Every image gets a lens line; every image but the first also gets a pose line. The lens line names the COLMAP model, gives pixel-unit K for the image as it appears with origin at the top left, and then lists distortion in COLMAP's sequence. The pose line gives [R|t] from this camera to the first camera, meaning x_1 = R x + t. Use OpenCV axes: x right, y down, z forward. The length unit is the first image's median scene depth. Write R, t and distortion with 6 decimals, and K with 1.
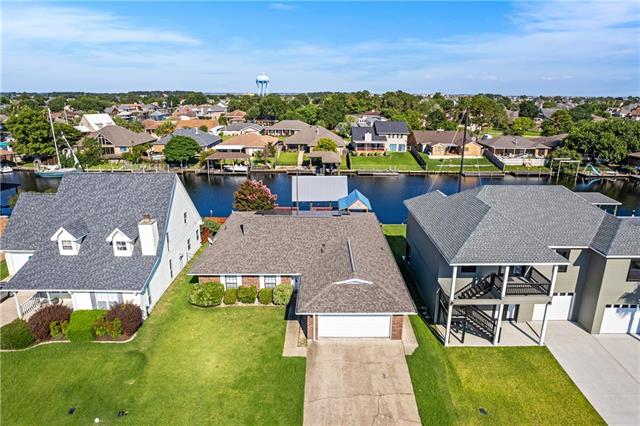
lens RADIAL K [[412.6, 0, 316.7], [0, 412.6, 211.8], [0, 0, 1]] dist [-0.072126, 0.054338]
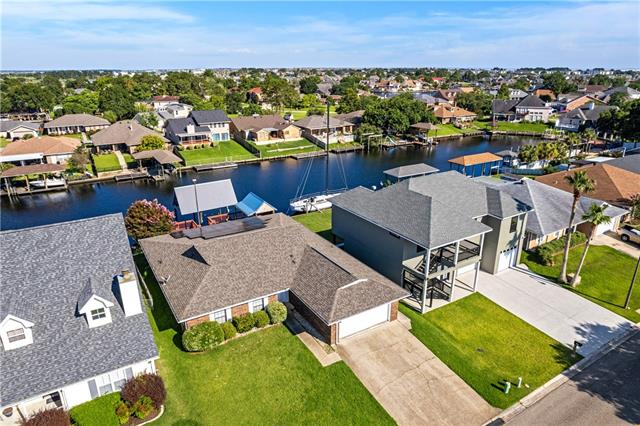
lens RADIAL K [[422.8, 0, 320.0], [0, 422.8, 213.0], [0, 0, 1]] dist [-0.069448, 0.060587]
pose [[0.850888, -0.180717, 0.493286, -0.156834], [0.154465, 0.983528, 0.093876, -0.042178], [-0.502126, -0.003683, 0.864787, 0.013807]]
